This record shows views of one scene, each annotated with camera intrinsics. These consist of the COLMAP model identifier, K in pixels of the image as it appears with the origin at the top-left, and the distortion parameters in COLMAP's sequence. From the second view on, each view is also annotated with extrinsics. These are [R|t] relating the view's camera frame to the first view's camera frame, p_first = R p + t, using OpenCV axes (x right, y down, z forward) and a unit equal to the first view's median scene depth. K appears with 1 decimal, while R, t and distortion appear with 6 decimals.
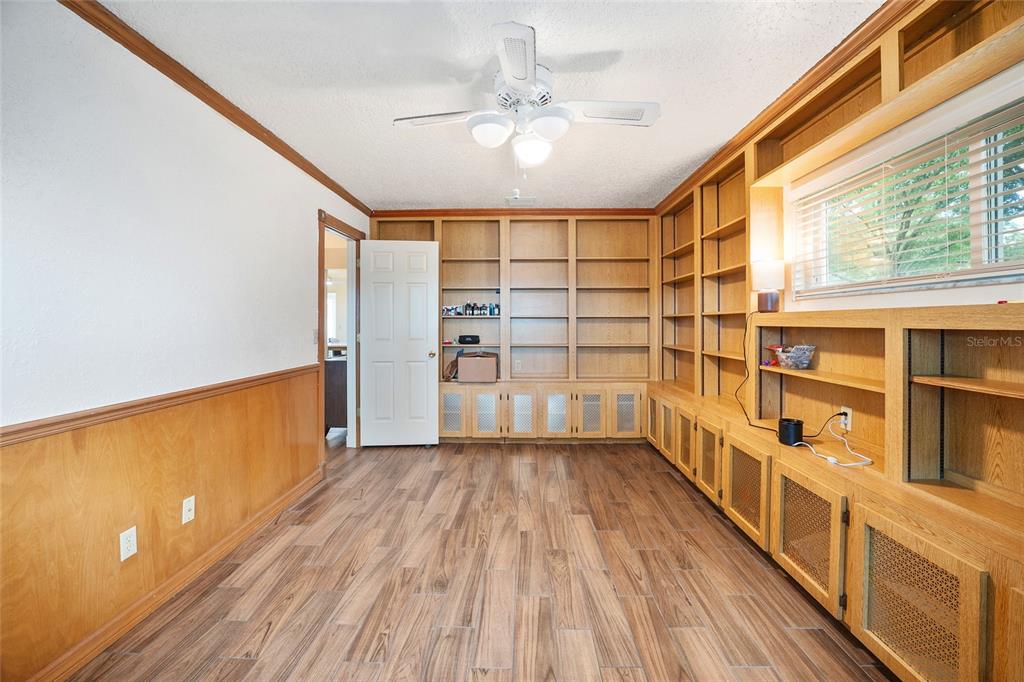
lens RADIAL K [[414.3, 0, 520.0], [0, 414.3, 323.7], [0, 0, 1]] dist [-0.025602, 0.002911]
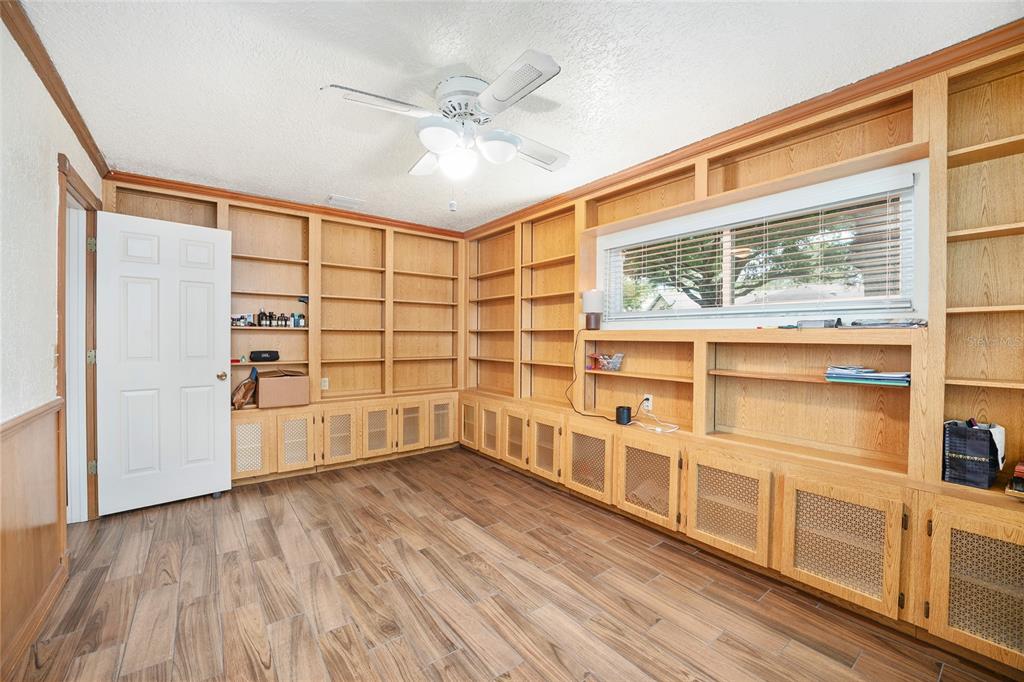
lens RADIAL K [[403.9, 0, 513.1], [0, 403.9, 343.0], [0, 0, 1]] dist [-0.018193, 0.000478]
pose [[0.787574, -0.003588, 0.616209, -0.347566], [-0.005407, 0.999904, 0.012733, 0.000071], [-0.616196, -0.013360, 0.787479, 0.103502]]
